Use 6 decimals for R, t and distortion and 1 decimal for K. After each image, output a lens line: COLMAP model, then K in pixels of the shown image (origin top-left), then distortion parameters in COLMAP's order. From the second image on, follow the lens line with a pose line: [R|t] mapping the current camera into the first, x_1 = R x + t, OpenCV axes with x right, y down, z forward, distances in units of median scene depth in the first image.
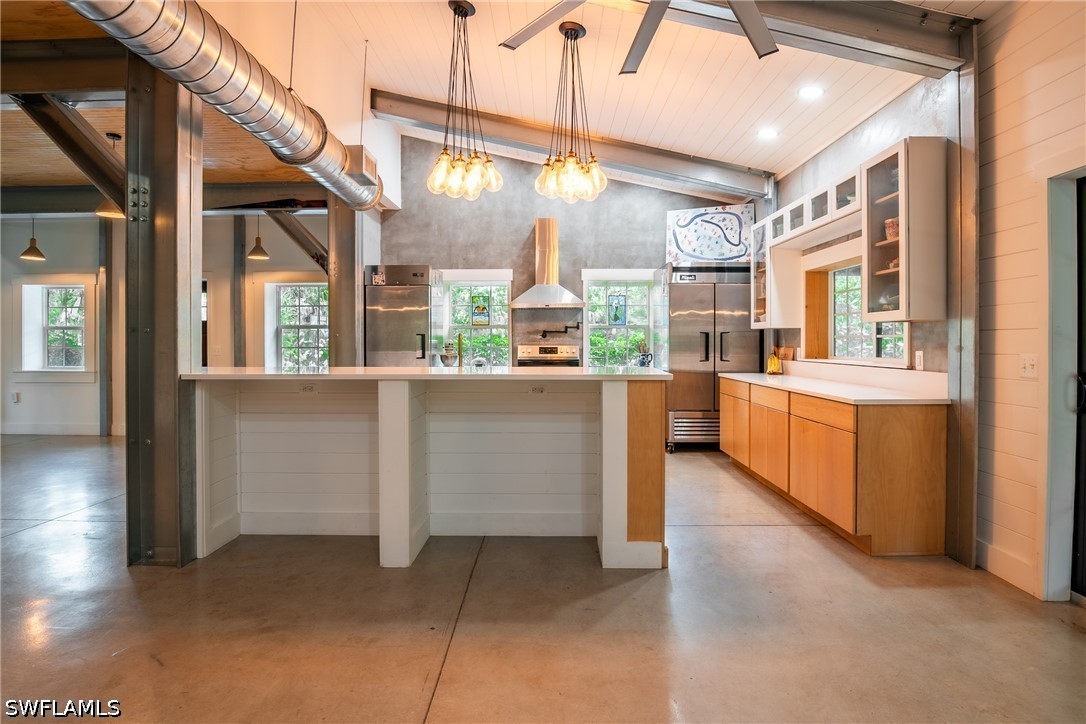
lens RADIAL K [[543.6, 0, 530.6], [0, 543.6, 345.3], [0, 0, 1]] dist [-0.022465, -0.002085]
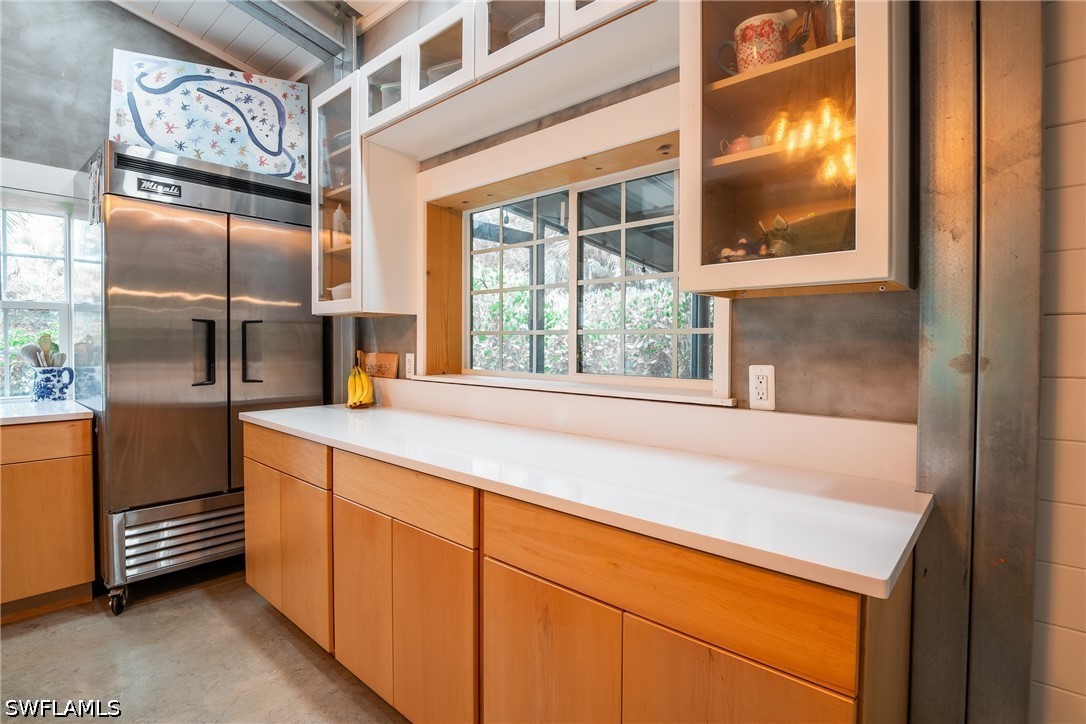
lens RADIAL K [[543.6, 0, 545.9], [0, 543.6, 355.0], [0, 0, 1]] dist [-0.022465, -0.002085]
pose [[0.646327, -0.012347, 0.762961, 0.161938], [-0.001074, 0.999853, 0.017091, -0.002633], [-0.763060, -0.011866, 0.646219, 0.492126]]
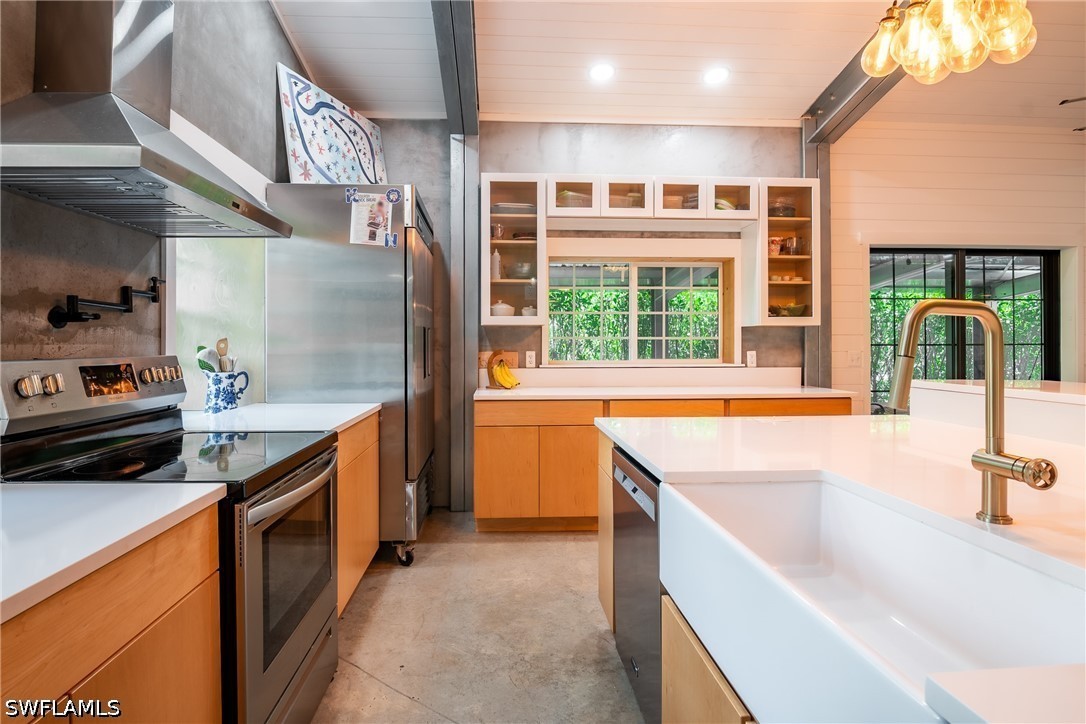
lens RADIAL K [[543.6, 0, 536.7], [0, 543.6, 347.7], [0, 0, 1]] dist [-0.022465, -0.002085]
pose [[-0.092253, -0.005559, 0.995720, -0.252284], [0.008179, 0.999946, 0.006340, -0.004854], [-0.995702, 0.008729, -0.092203, 0.918987]]
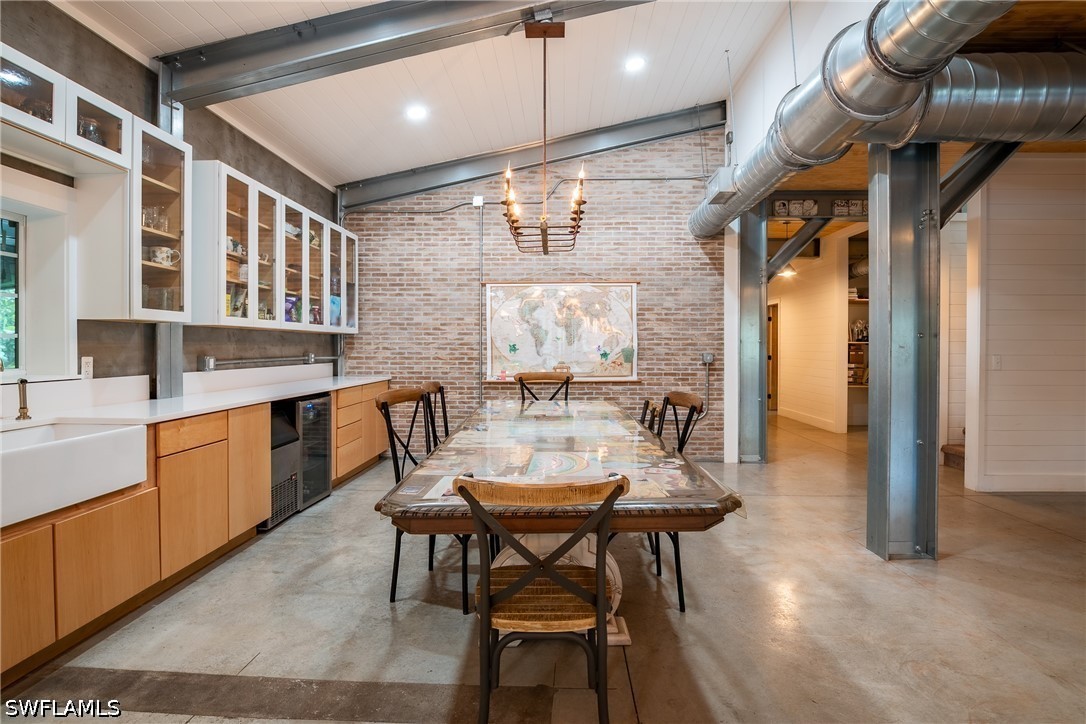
lens RADIAL K [[543.6, 0, 542.8], [0, 543.6, 355.1], [0, 0, 1]] dist [-0.022465, -0.002085]
pose [[-0.999956, 0.000744, 0.009350, 0.009375], [0.000911, 0.999839, 0.017935, -0.002545], [-0.009335, 0.017942, -0.999795, 1.049130]]
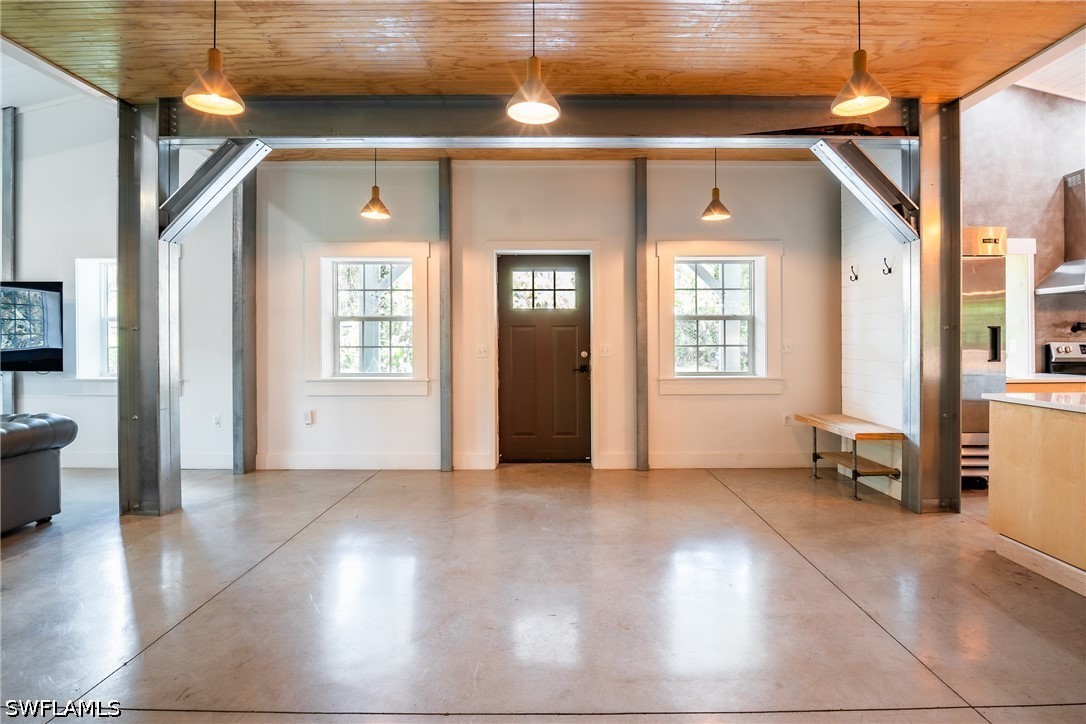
lens RADIAL K [[543.6, 0, 541.6], [0, 543.6, 352.6], [0, 0, 1]] dist [-0.022465, -0.002085]
pose [[0.999903, -0.001206, 0.013906, -0.799941], [0.001200, 0.999999, 0.000479, 0.014641], [-0.013906, -0.000462, 0.999903, 0.326423]]
